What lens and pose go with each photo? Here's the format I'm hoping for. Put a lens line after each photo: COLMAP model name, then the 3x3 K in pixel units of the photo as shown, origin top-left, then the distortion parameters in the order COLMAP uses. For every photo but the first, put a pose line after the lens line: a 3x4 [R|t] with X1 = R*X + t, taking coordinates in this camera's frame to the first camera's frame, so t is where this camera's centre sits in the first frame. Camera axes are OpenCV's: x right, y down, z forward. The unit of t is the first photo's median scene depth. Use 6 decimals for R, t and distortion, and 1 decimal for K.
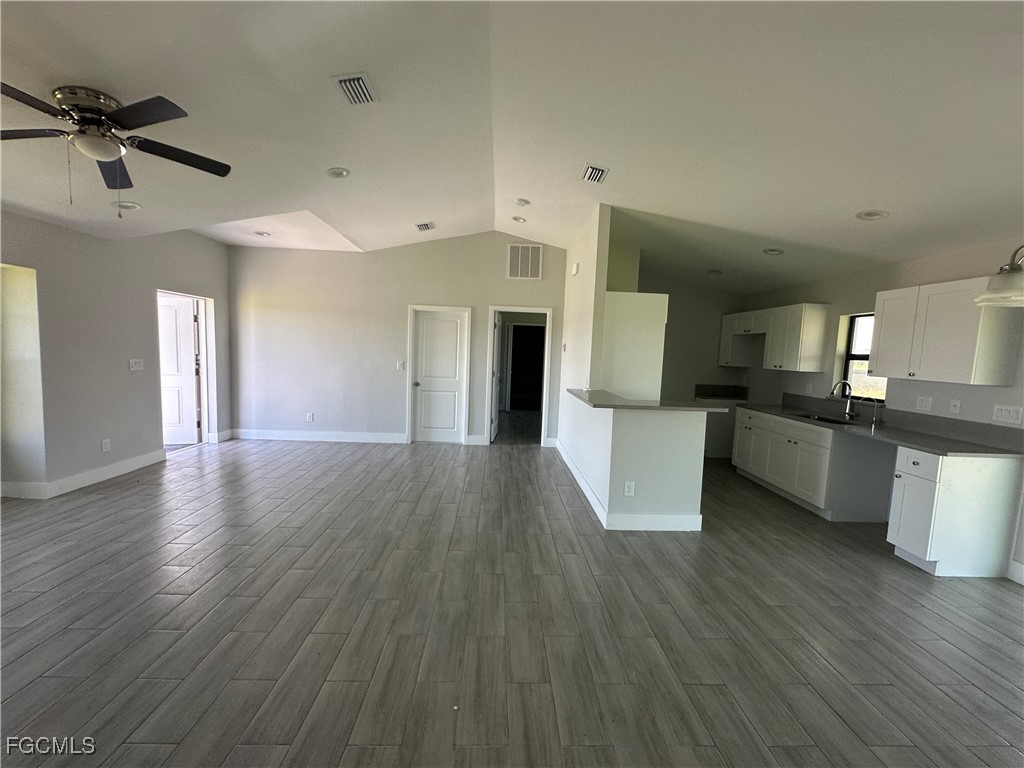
lens RADIAL K [[406.4, 0, 515.8], [0, 406.4, 385.7], [0, 0, 1]] dist [-0.002309, -0.000474]
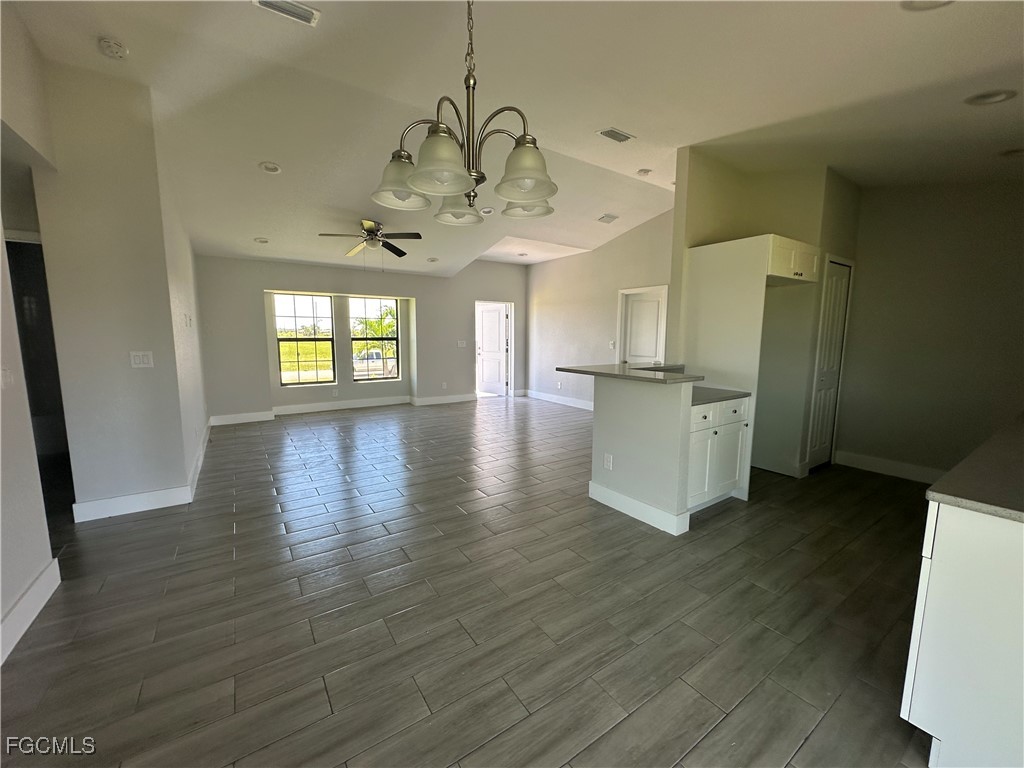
lens RADIAL K [[410.8, 0, 512.0], [0, 410.8, 384.0], [0, 0, 1]] dist [0.002035, 0.000062]
pose [[0.523472, 0.067288, -0.849382, 0.656970], [-0.058112, 0.997375, 0.043198, 0.029587], [0.850059, 0.026746, 0.526008, 0.201719]]
